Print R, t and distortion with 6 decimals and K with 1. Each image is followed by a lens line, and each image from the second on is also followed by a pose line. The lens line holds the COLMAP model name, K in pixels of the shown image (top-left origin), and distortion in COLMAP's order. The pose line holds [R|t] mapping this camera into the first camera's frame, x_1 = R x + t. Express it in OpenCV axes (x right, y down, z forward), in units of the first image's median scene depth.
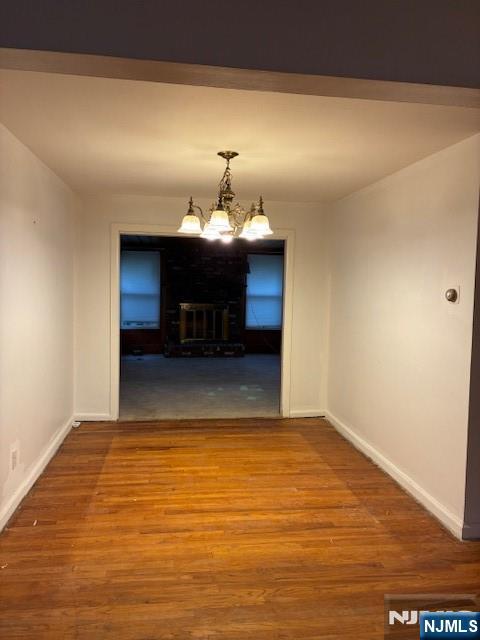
lens RADIAL K [[480.7, 0, 240.0], [0, 480.7, 320.0], [0, 0, 1]] dist [0.014993, -0.009510]
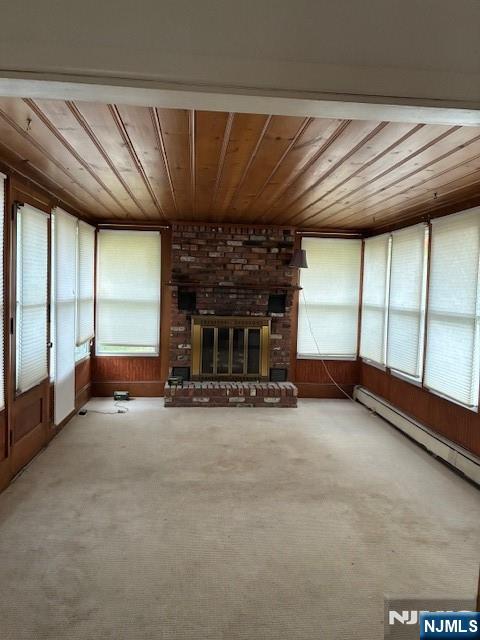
lens RADIAL K [[480.7, 0, 240.0], [0, 480.7, 320.0], [0, 0, 1]] dist [0.014993, -0.009510]
pose [[0.998545, 0.010579, -0.052878, -0.030280], [-0.010978, 0.999913, -0.007260, -0.025649], [0.052797, 0.007830, 0.998575, 0.388380]]
